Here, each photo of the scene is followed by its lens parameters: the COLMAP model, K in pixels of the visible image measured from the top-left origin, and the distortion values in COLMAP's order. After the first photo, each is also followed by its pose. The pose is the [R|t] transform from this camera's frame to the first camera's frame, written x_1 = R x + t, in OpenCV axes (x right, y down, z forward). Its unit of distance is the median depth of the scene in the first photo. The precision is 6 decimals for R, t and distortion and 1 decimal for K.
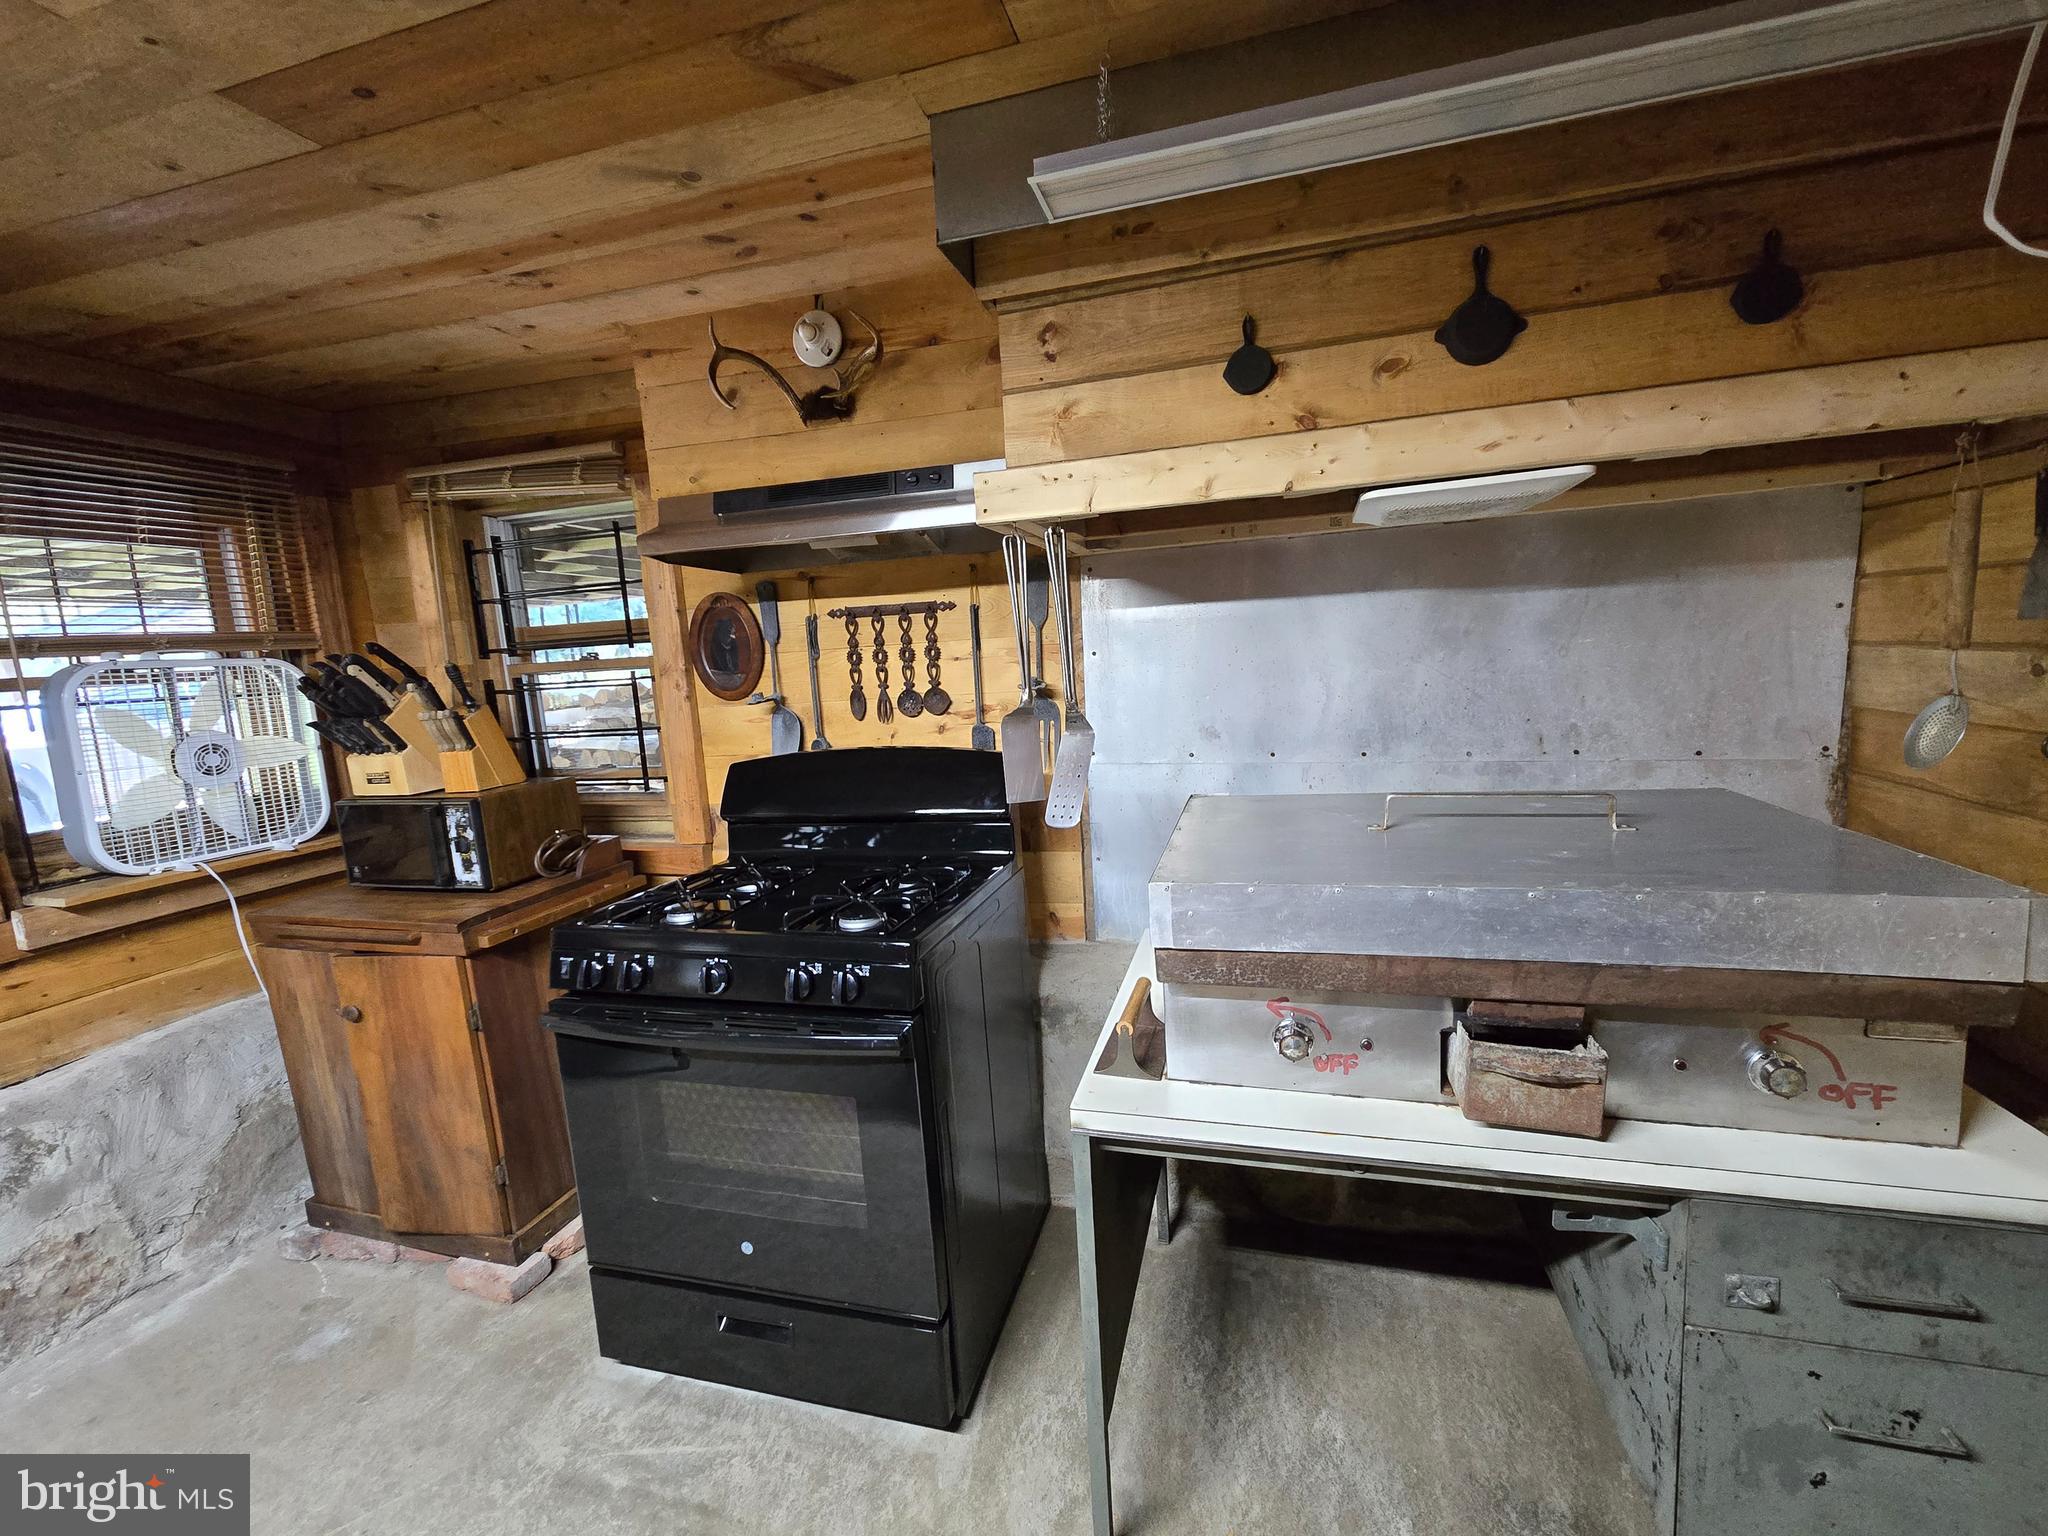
lens RADIAL K [[841.3, 0, 1024.4], [0, 841.3, 759.6], [0, 0, 1]] dist [-0.000225, -0.000066]
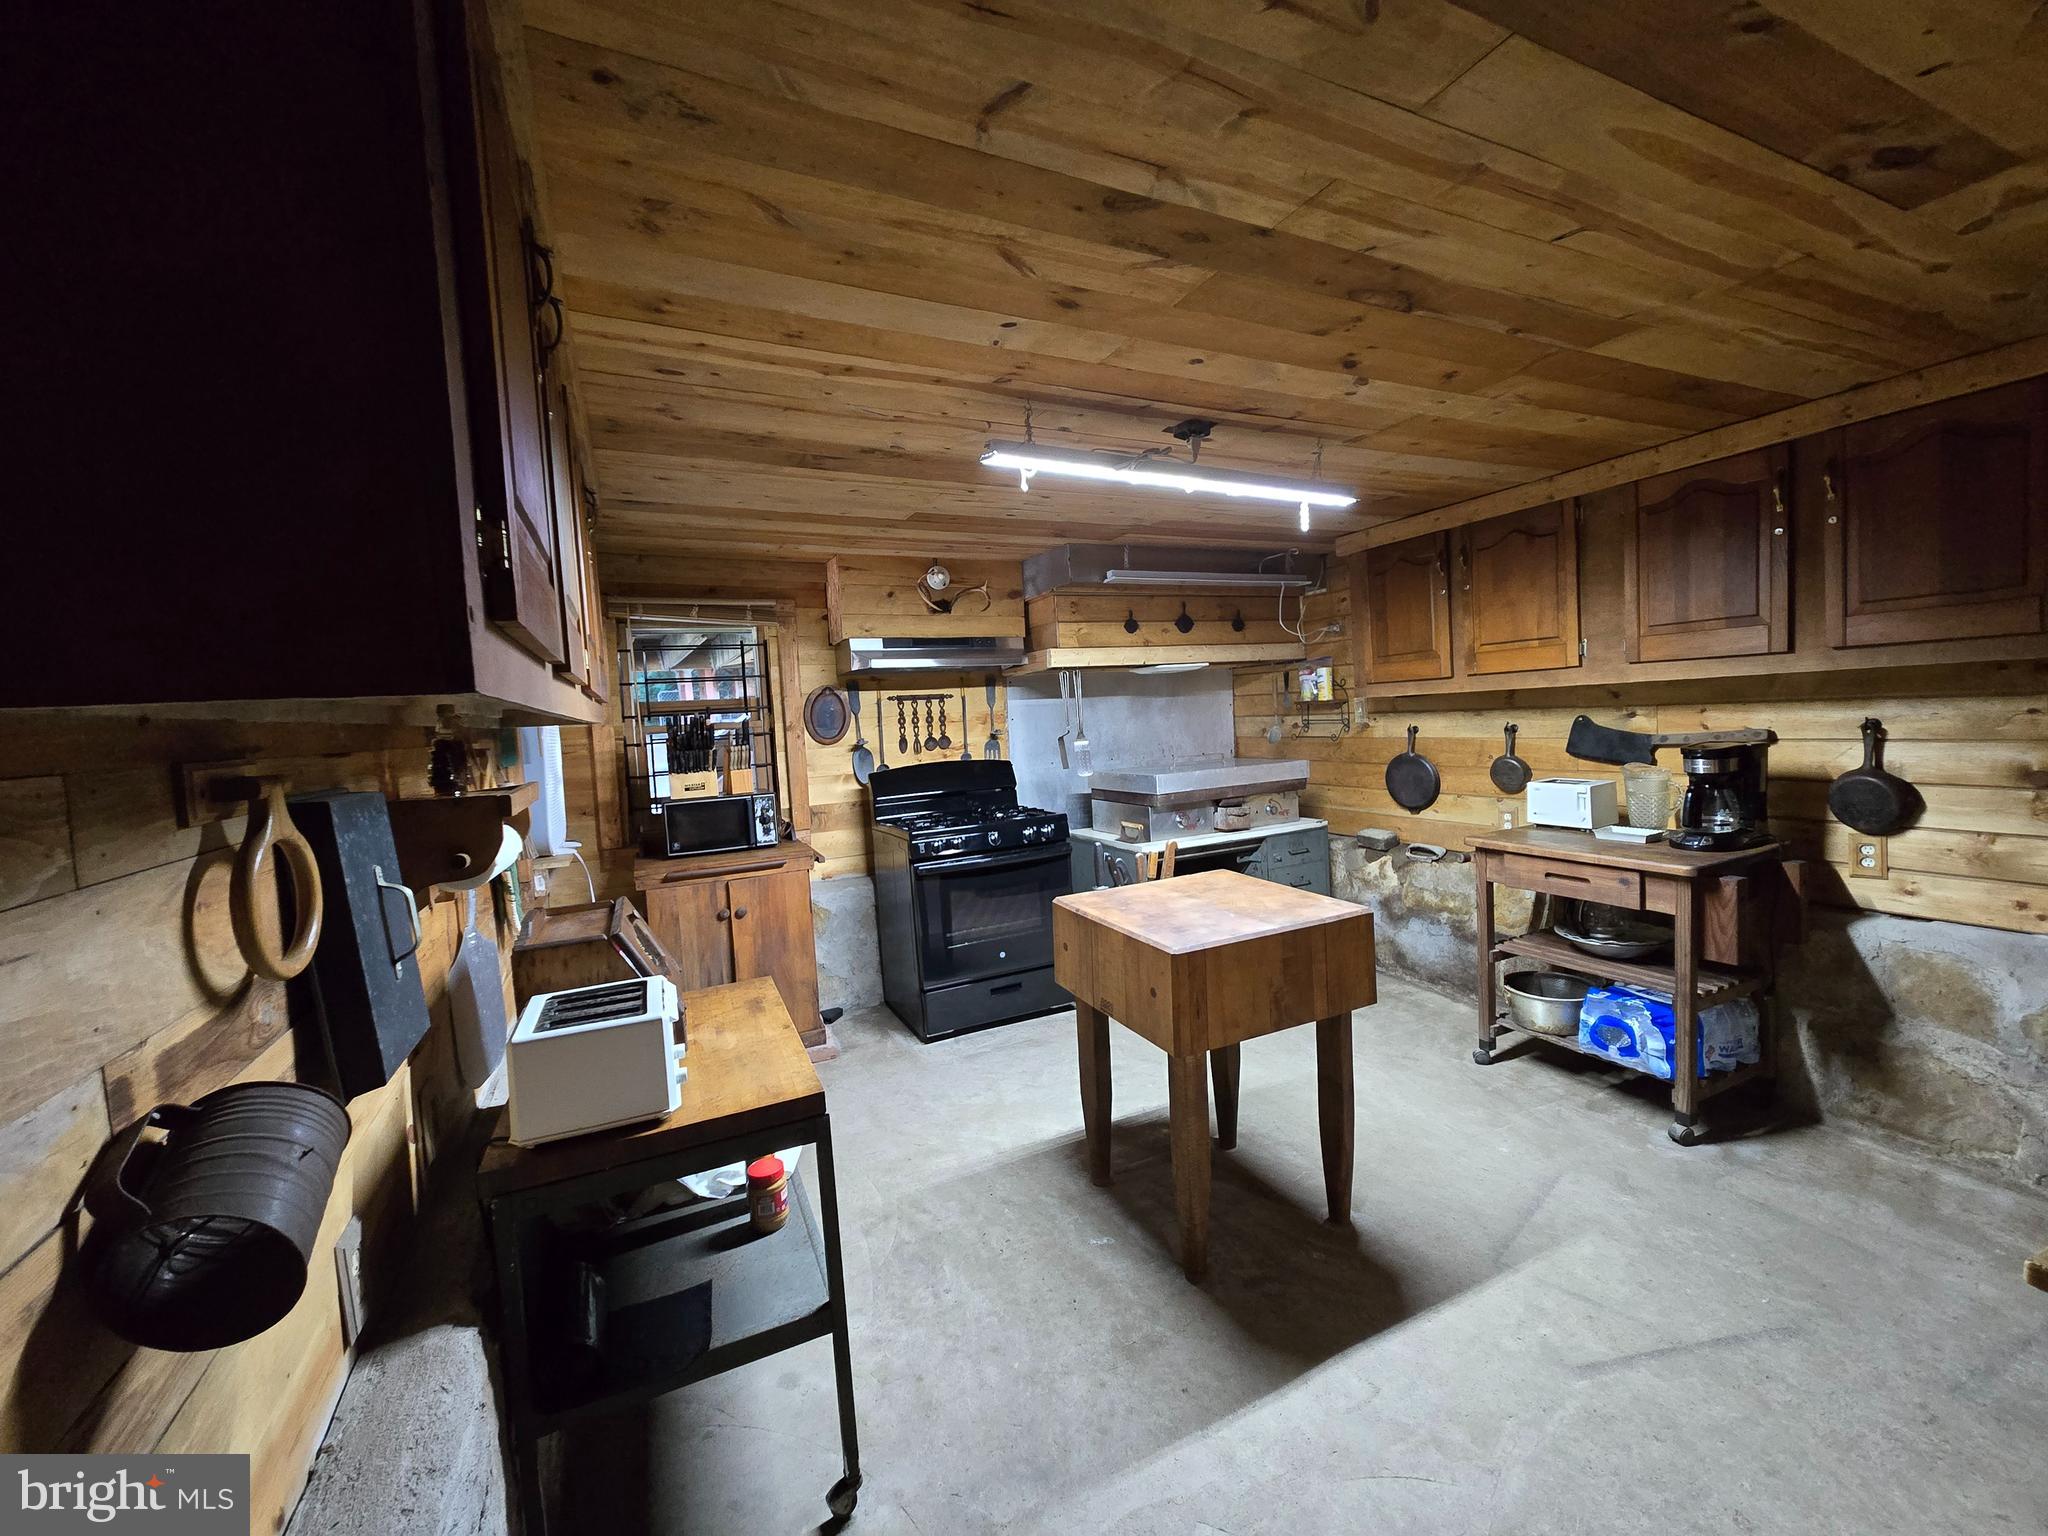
lens RADIAL K [[841.3, 0, 1024.4], [0, 841.3, 759.6], [0, 0, 1]] dist [-0.000225, -0.000066]
pose [[0.756622, -0.017104, 0.653628, -1.317214], [0.097655, 0.991401, -0.087101, 0.171587], [-0.646518, 0.129733, 0.751787, -0.661754]]
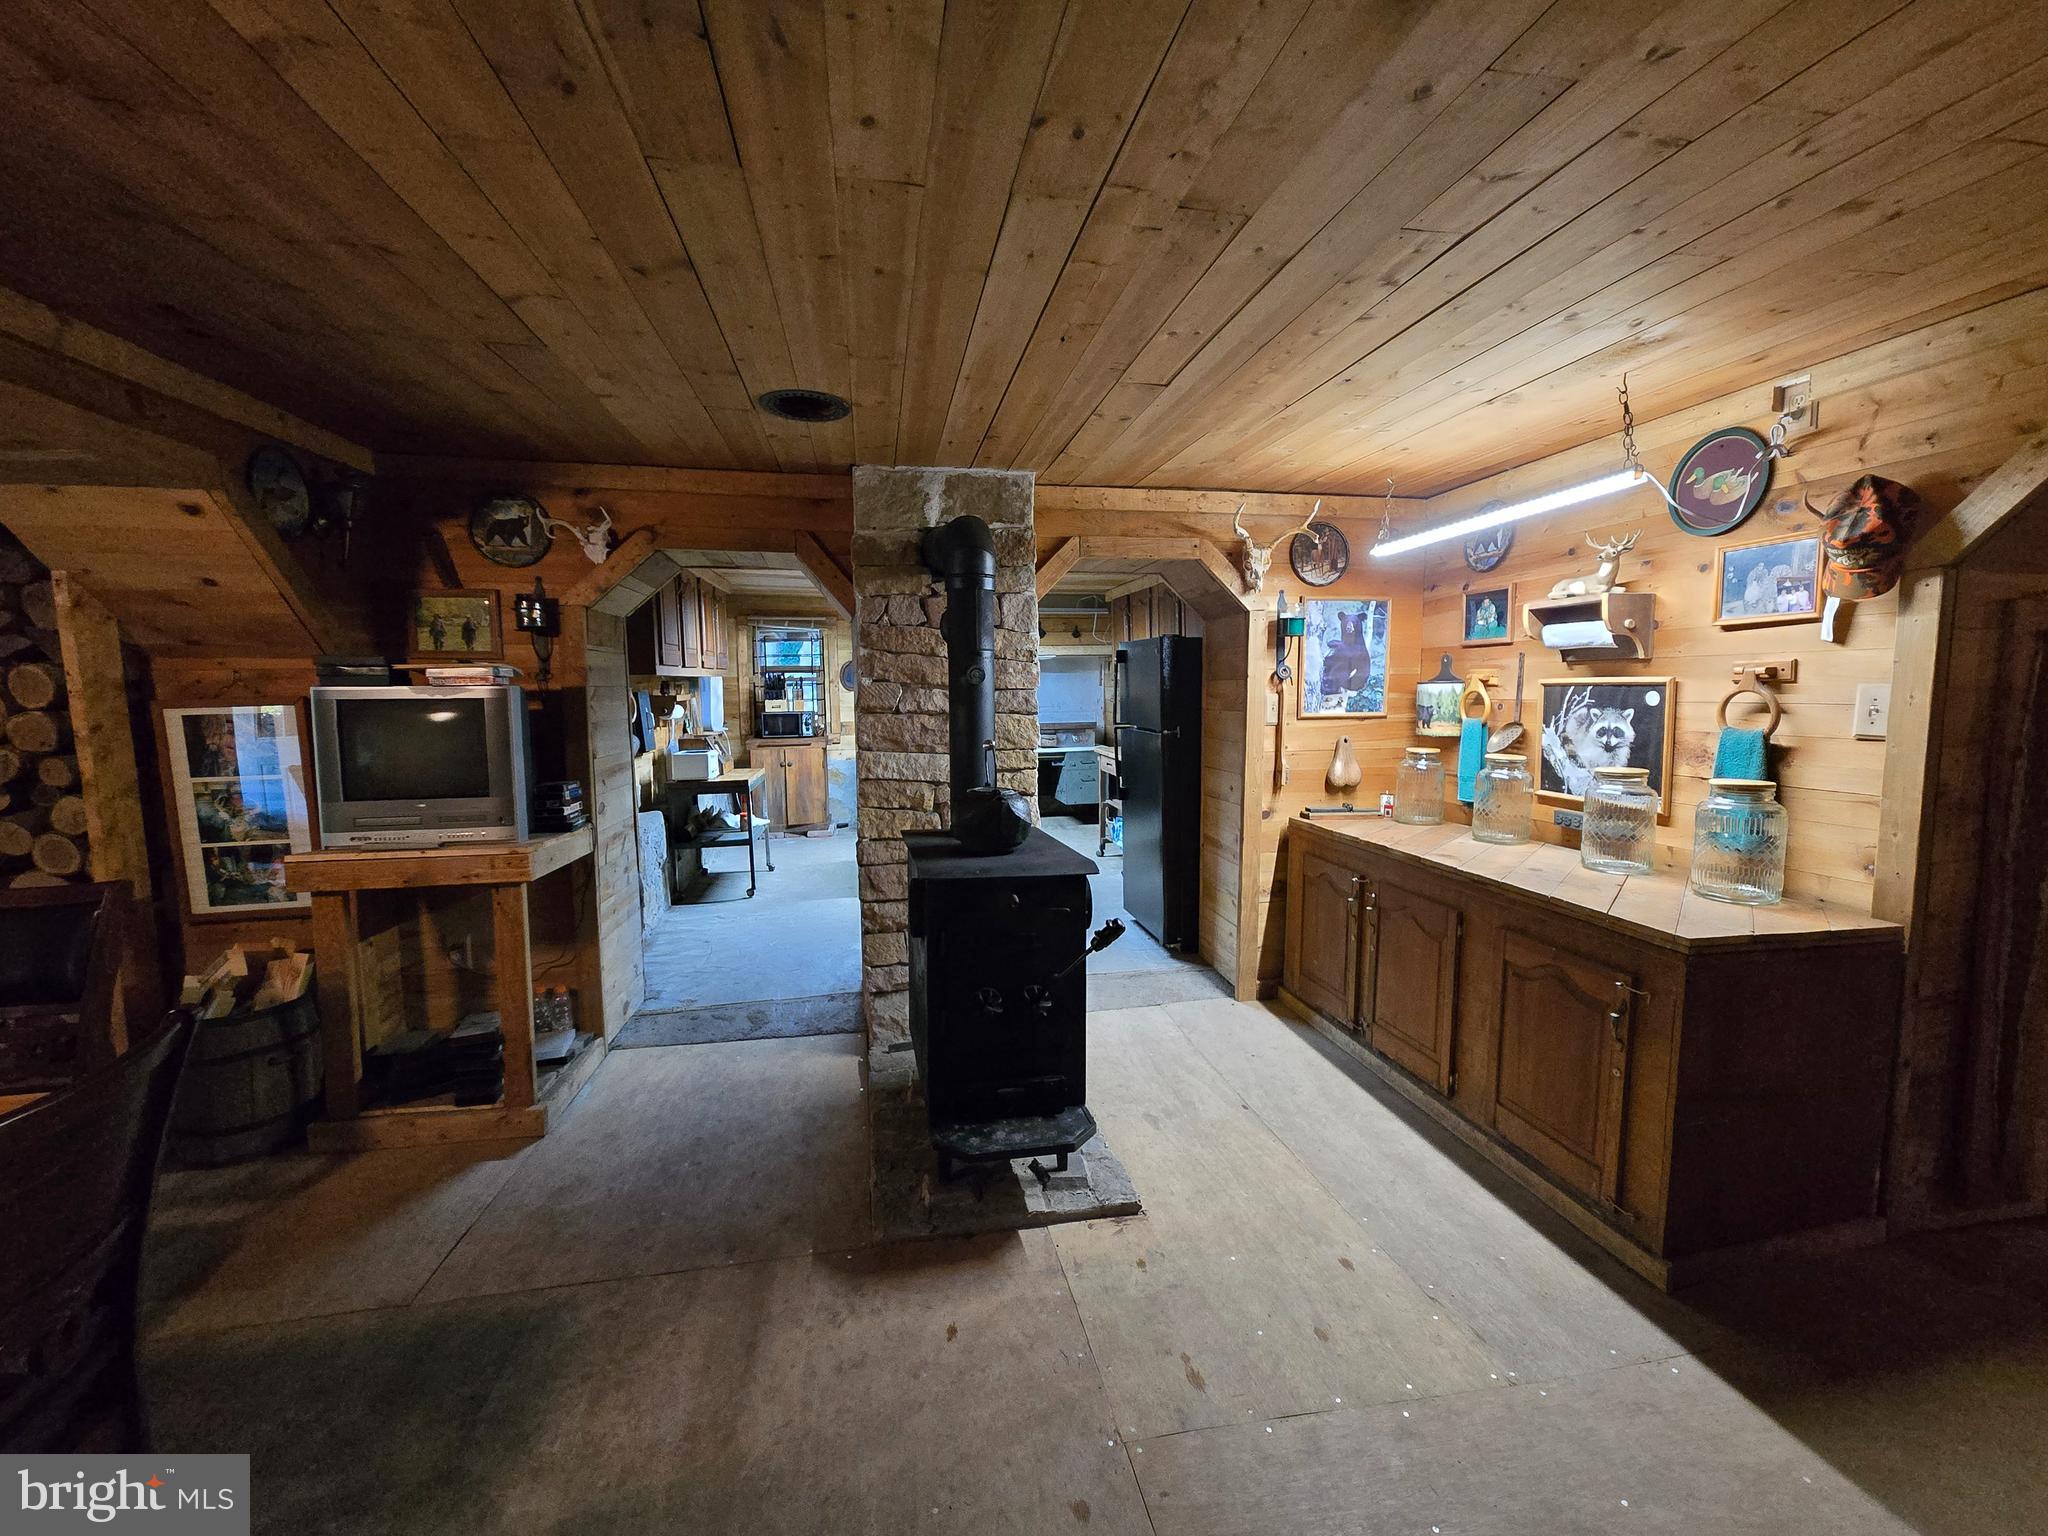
lens RADIAL K [[841.3, 0, 1024.4], [0, 841.3, 759.6], [0, 0, 1]] dist [-0.000225, -0.000066]
pose [[0.894449, 0.006067, 0.447129, -1.389769], [0.018590, 0.998539, -0.050737, 0.441732], [-0.446784, 0.053694, 0.893029, -2.648138]]
